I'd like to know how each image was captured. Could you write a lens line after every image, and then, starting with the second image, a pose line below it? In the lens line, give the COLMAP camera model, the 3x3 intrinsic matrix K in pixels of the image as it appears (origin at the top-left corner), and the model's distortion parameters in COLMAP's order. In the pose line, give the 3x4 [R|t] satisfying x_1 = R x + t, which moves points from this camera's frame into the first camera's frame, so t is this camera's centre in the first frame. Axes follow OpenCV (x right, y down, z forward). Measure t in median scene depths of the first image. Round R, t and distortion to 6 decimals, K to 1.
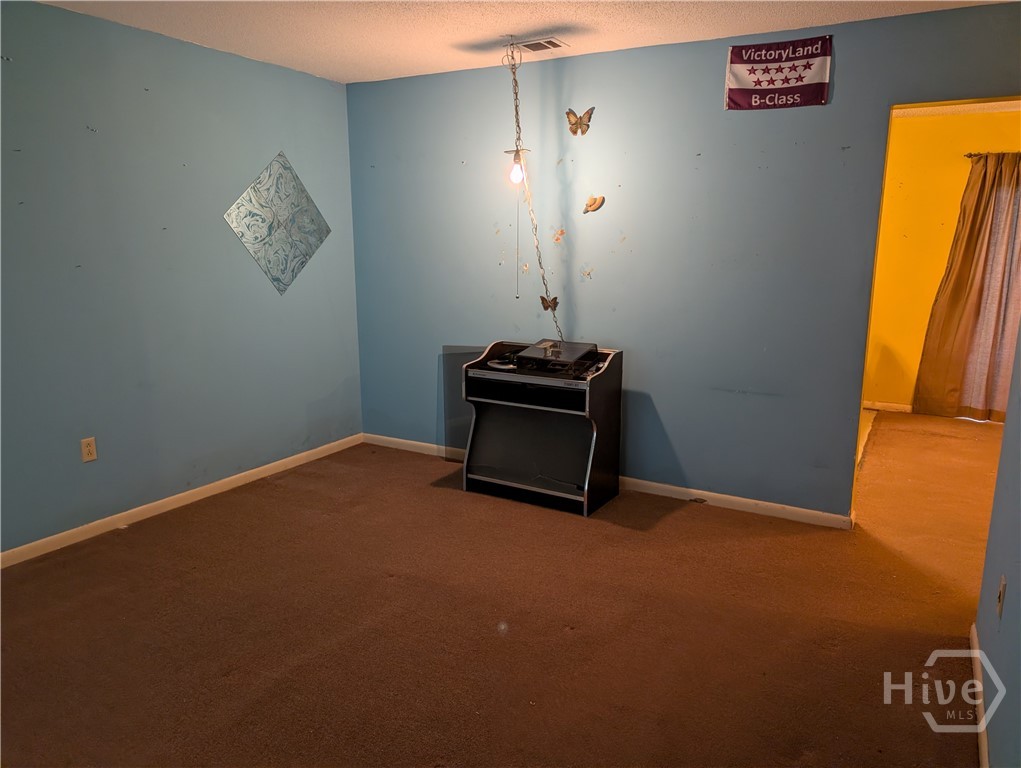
lens RADIAL K [[735.3, 0, 519.9], [0, 735.3, 405.0], [0, 0, 1]] dist [0.030531, -0.035904]
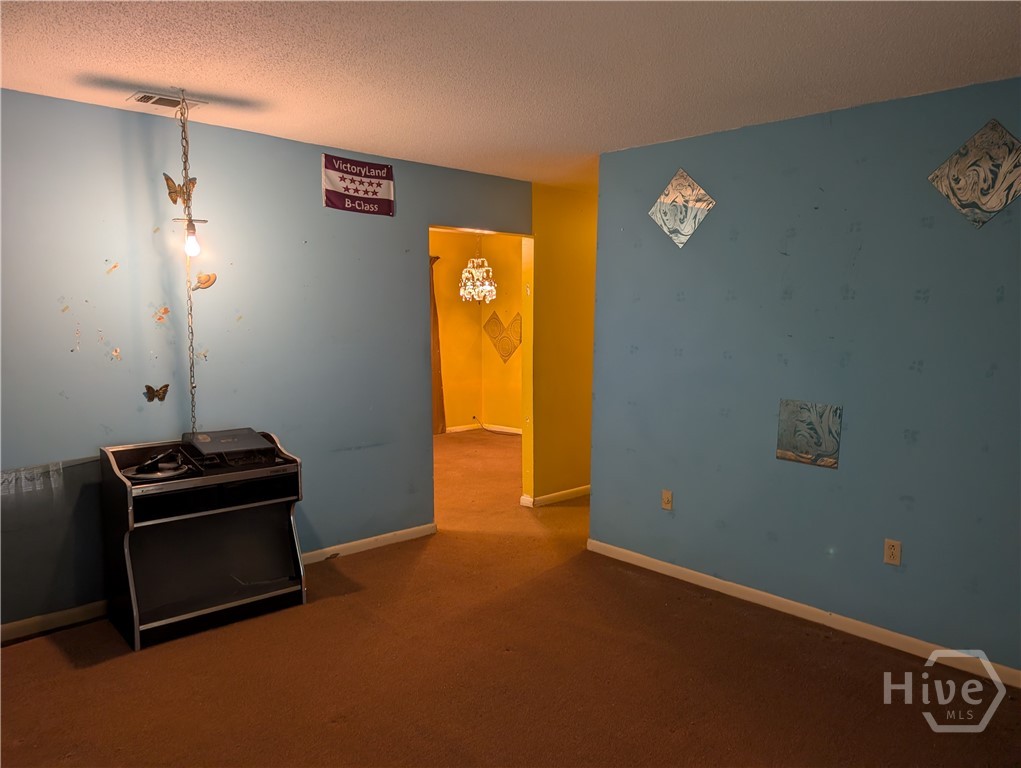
lens RADIAL K [[735.3, 0, 507.8], [0, 735.3, 400.5], [0, 0, 1]] dist [0.030531, -0.035904]
pose [[0.304712, -0.120917, 0.944738, -0.749082], [0.201355, 0.977667, 0.060187, -0.118314], [-0.930917, 0.171888, 0.322254, 0.421905]]
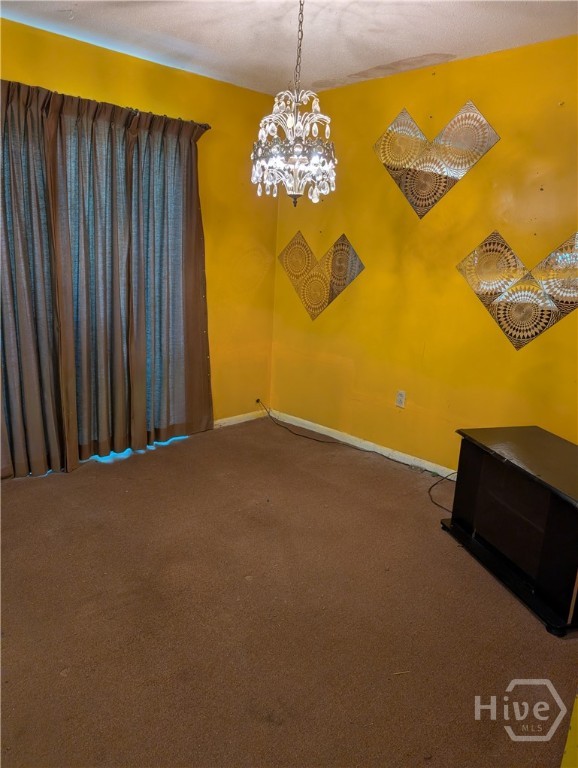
lens RADIAL K [[553.1, 0, 274.7], [0, 553.1, 378.9], [0, 0, 1]] dist [0.030531, -0.035904]
pose [[0.291820, -0.218915, 0.931084, 0.480450], [0.159934, 0.970918, 0.178155, -0.190242], [-0.943007, 0.096923, 0.318345, 0.925546]]
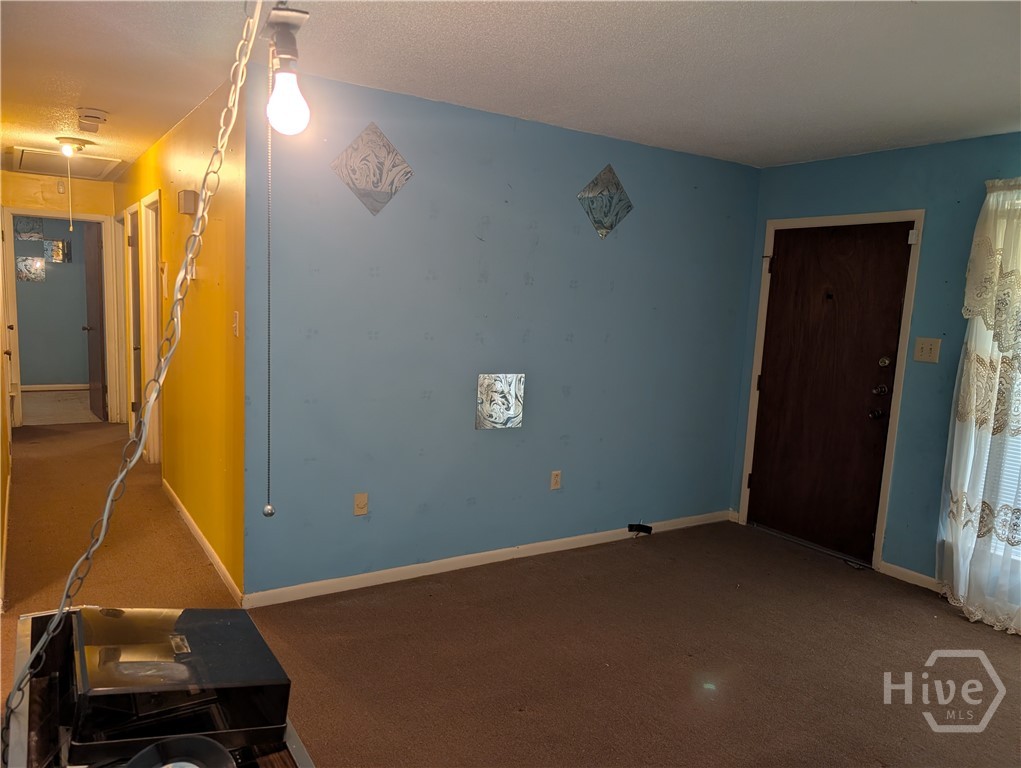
lens RADIAL K [[735.3, 0, 502.0], [0, 735.3, 399.8], [0, 0, 1]] dist [0.030531, -0.035904]
pose [[-0.881320, -0.111190, 0.459252, -0.229270], [0.053404, 0.942254, 0.330613, -0.302152], [-0.469492, 0.315902, -0.824489, 1.270975]]
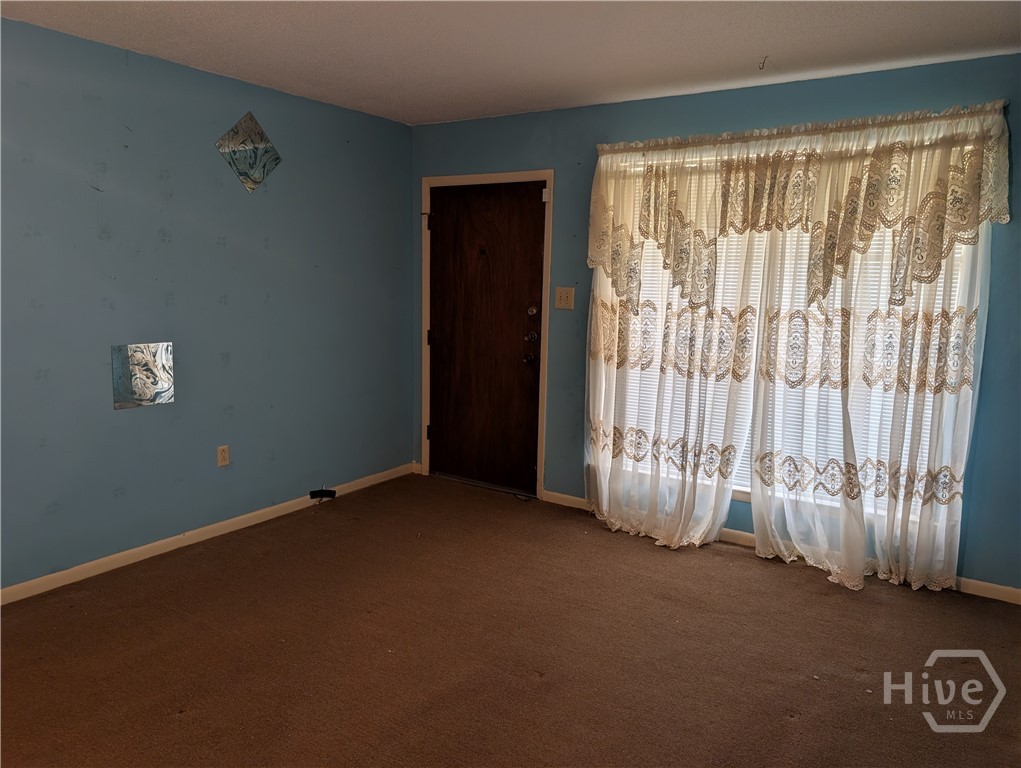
lens RADIAL K [[735.3, 0, 509.1], [0, 735.3, 389.7], [0, 0, 1]] dist [0.030531, -0.035904]
pose [[-0.996738, -0.038779, 0.070775, -0.273107], [-0.009675, 0.928078, 0.372259, -0.287121], [-0.080120, 0.370360, -0.925426, 1.239171]]
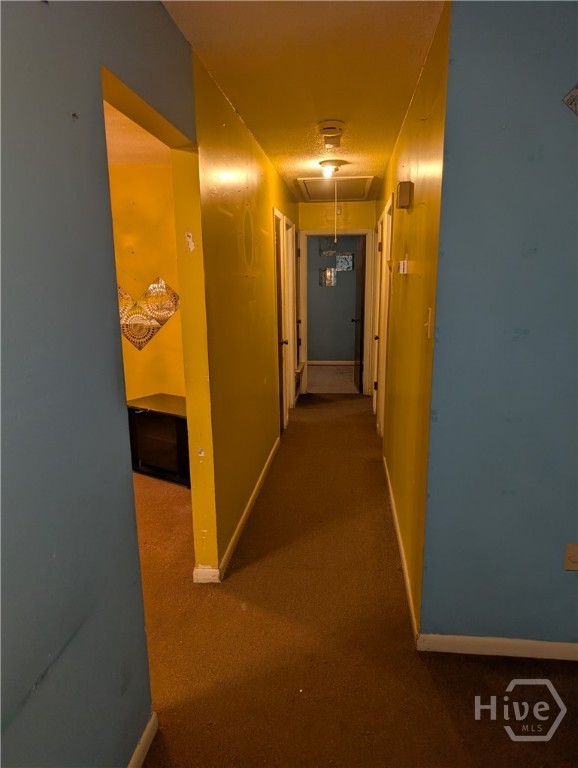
lens RADIAL K [[553.1, 0, 285.6], [0, 553.1, 390.1], [0, 0, 1]] dist [0.030531, -0.035904]
pose [[-0.384977, -0.180426, 0.905118, 0.006217], [0.206535, 0.938992, 0.275024, -0.231389], [-0.899520, 0.292816, -0.324226, 0.988944]]
